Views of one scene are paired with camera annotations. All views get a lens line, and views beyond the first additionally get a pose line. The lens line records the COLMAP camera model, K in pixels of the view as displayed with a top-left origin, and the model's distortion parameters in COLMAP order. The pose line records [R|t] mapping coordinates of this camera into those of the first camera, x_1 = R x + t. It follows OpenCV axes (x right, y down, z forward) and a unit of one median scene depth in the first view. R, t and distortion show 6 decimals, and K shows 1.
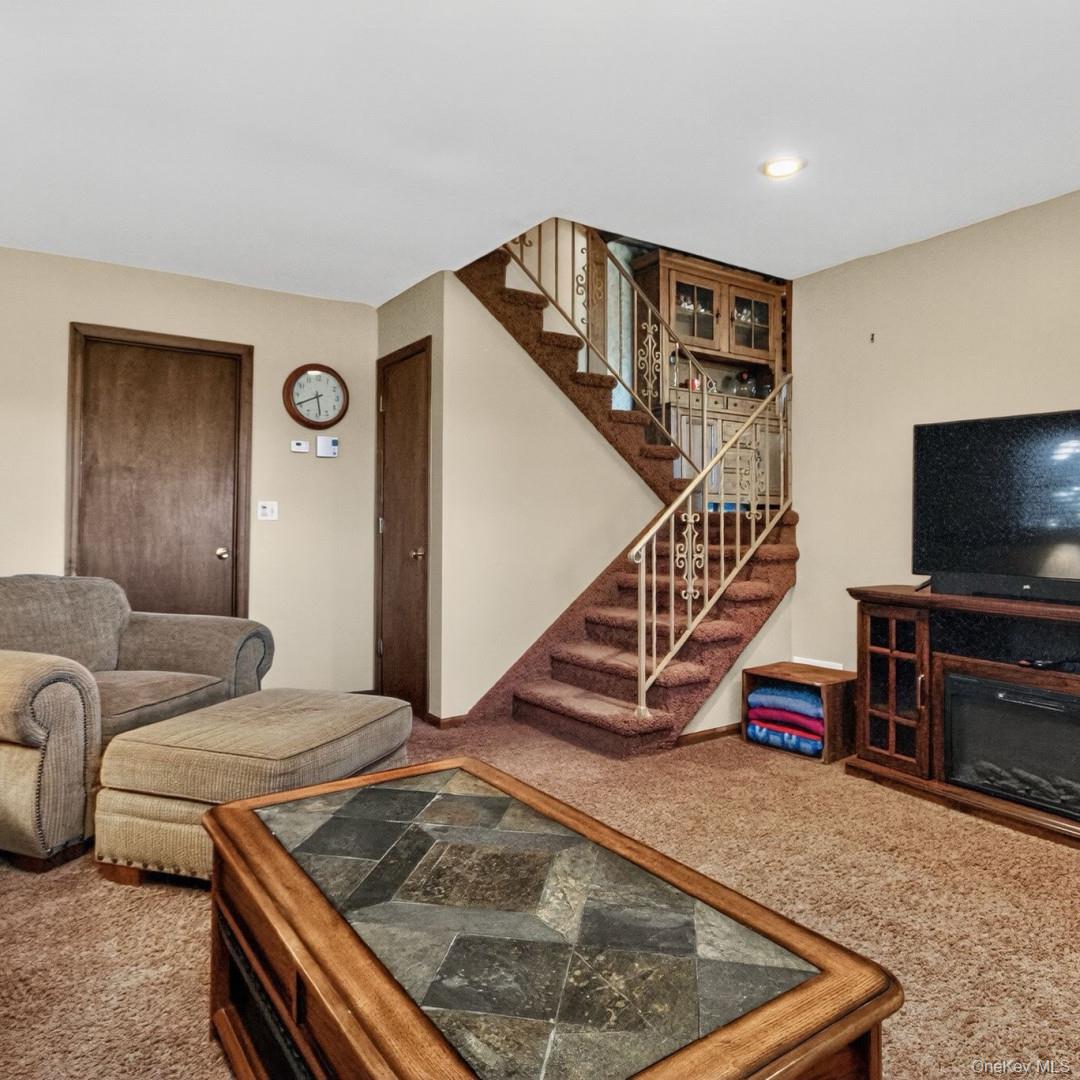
lens RADIAL K [[766.9, 0, 539.5], [0, 766.9, 531.9], [0, 0, 1]] dist [0.002701, 0.000349]
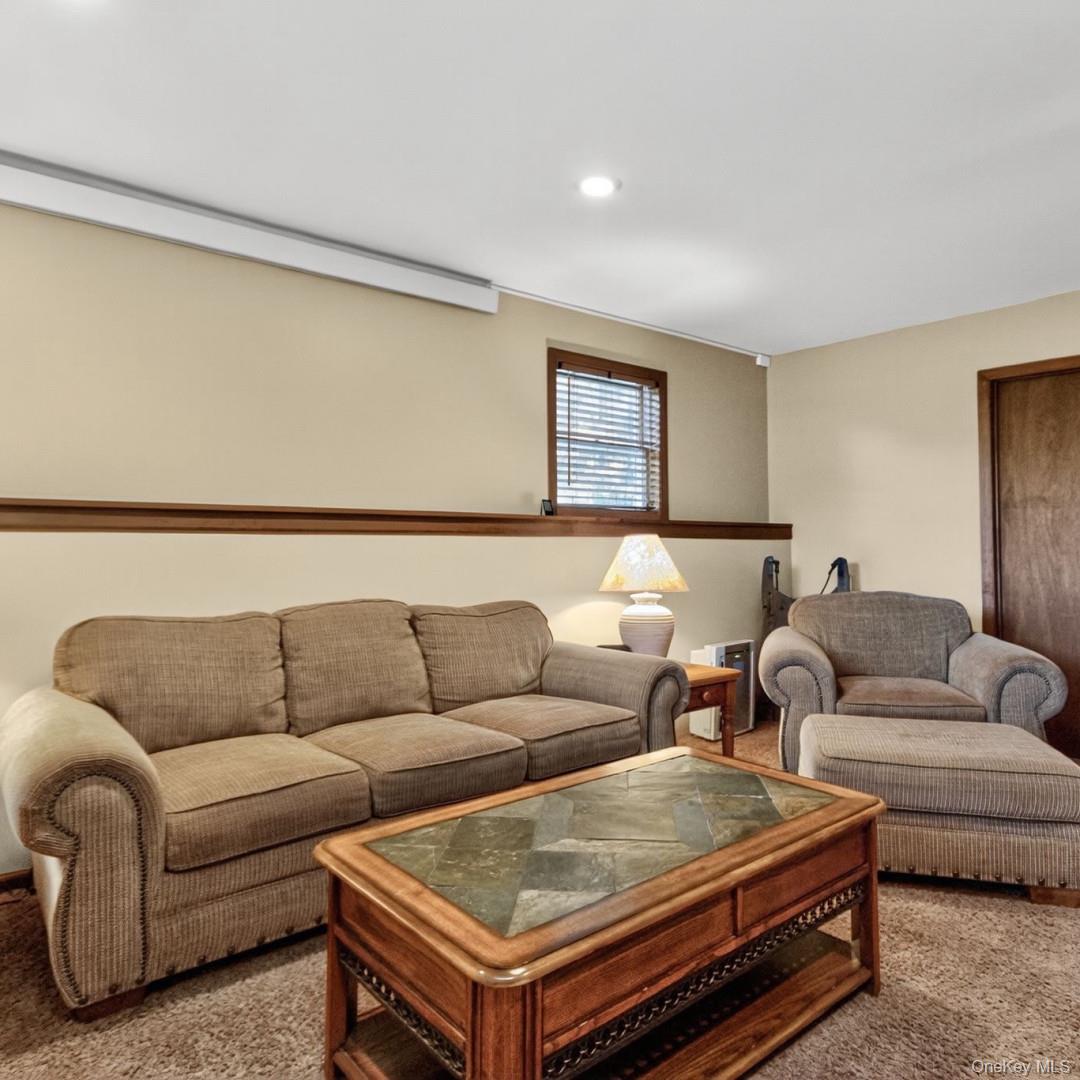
lens RADIAL K [[766.0, 0, 539.6], [0, 766.0, 541.0], [0, 0, 1]] dist [-0.003947, -0.000737]
pose [[0.088796, -0.006004, -0.996032, 0.977853], [-0.024411, 0.999668, -0.008202, -0.004613], [0.995751, 0.025043, 0.088620, 0.606734]]
